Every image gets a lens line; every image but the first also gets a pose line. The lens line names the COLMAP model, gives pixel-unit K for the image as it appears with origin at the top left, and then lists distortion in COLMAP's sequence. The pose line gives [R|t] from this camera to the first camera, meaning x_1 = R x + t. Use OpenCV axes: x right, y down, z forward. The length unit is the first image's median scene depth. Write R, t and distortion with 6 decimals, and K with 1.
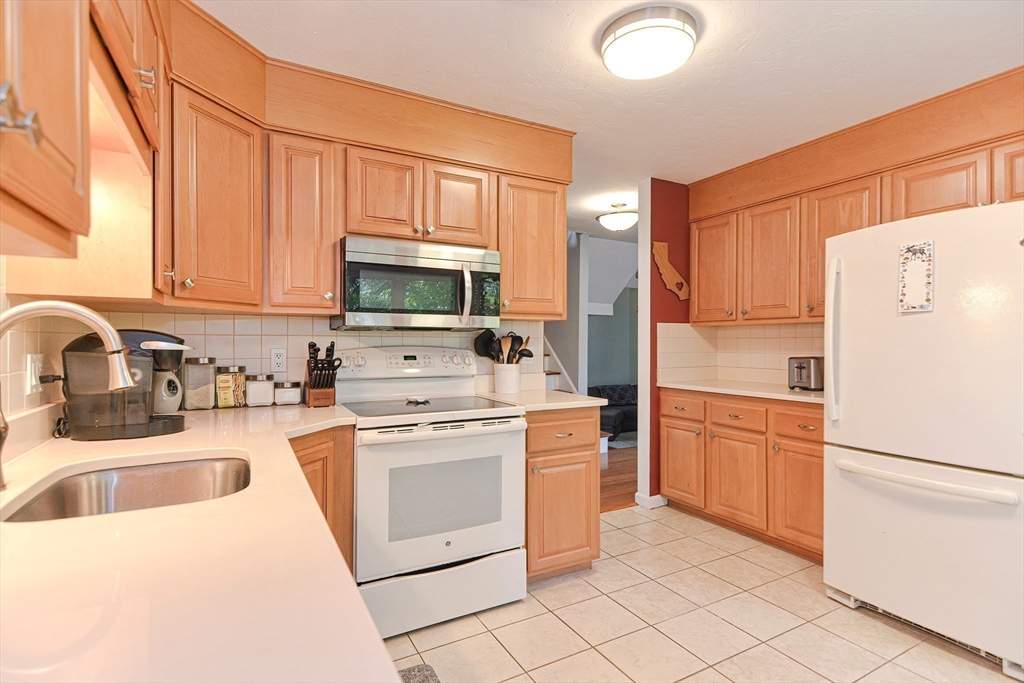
lens RADIAL K [[486.6, 0, 510.7], [0, 486.6, 343.0], [0, 0, 1]] dist [0.016243, -0.006337]
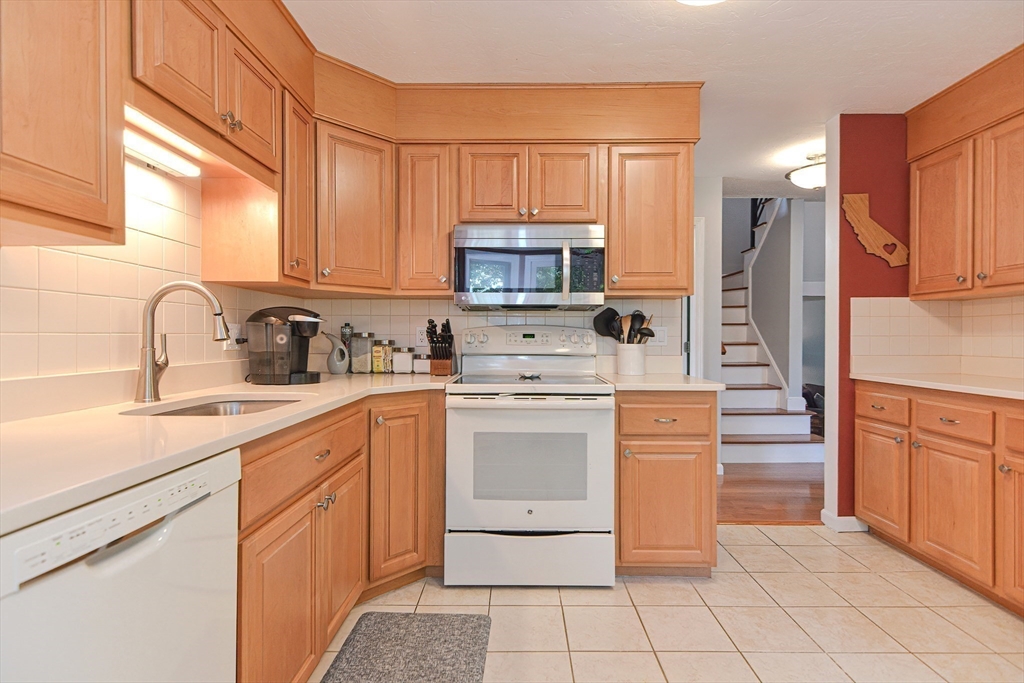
lens RADIAL K [[486.6, 0, 514.7], [0, 486.6, 338.0], [0, 0, 1]] dist [0.016243, -0.006337]
pose [[0.876598, 0.005091, -0.481196, 0.295781], [-0.004556, 0.999987, 0.002280, 0.035510], [0.481202, 0.000194, 0.876610, 0.068646]]
